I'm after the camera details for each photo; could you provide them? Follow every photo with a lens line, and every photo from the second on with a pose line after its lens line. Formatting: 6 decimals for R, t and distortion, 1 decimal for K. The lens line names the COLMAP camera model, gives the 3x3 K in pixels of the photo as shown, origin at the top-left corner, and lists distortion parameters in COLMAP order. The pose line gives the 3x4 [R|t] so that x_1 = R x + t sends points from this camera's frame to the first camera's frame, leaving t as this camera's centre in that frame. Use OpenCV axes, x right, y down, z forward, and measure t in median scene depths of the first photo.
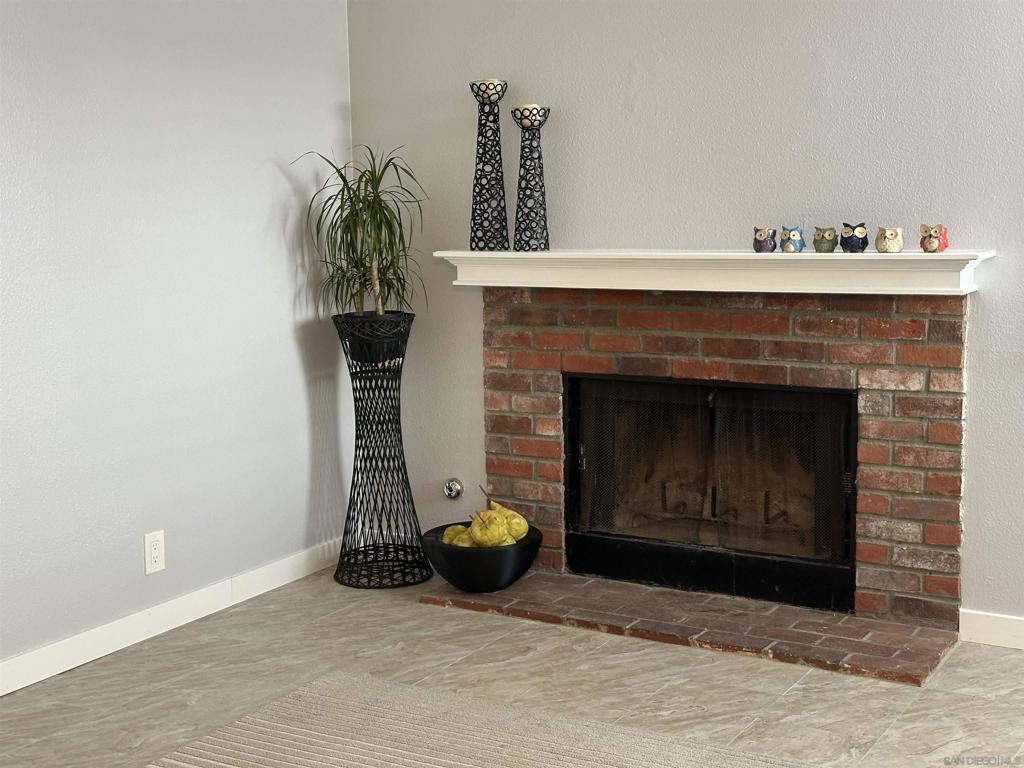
lens RADIAL K [[1425.7, 0, 512.0], [0, 1425.7, 384.0], [0, 0, 1]] dist [0.132559, 0.003414]
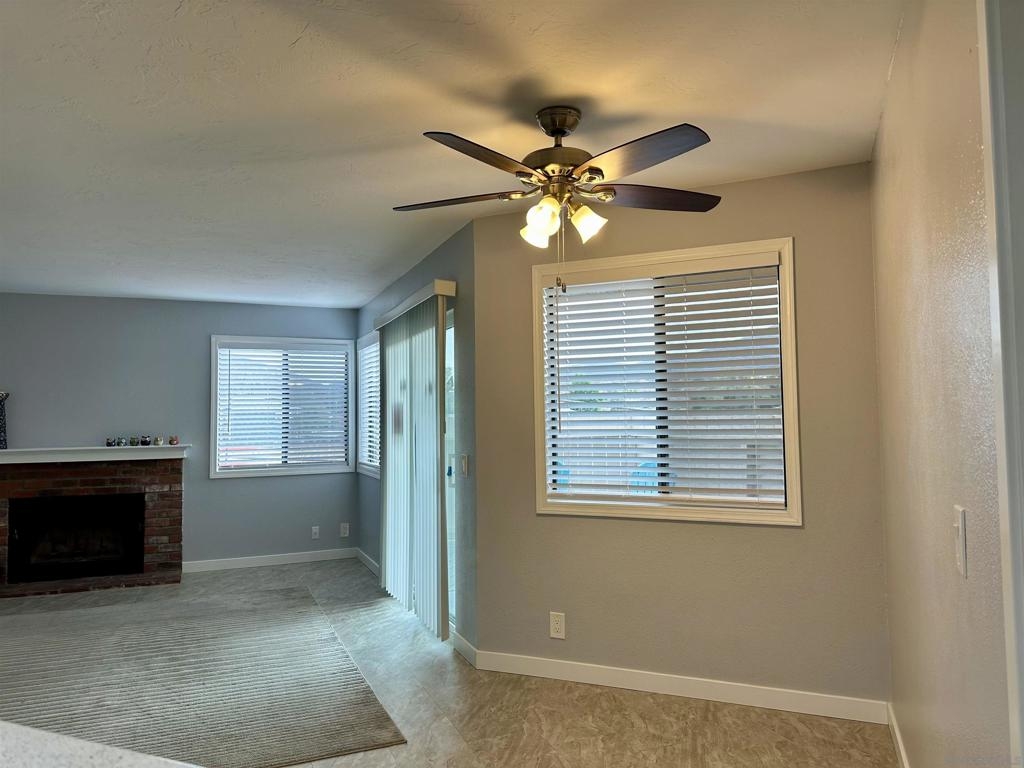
lens RADIAL K [[719.6, 0, 512.0], [0, 719.6, 384.0], [0, 0, 1]] dist [0.003825, 0.000642]
pose [[0.608908, 0.047291, 0.791830, -0.480092], [0.111317, 0.983249, -0.144325, 0.081502], [-0.785391, 0.176024, 0.593444, -0.502692]]
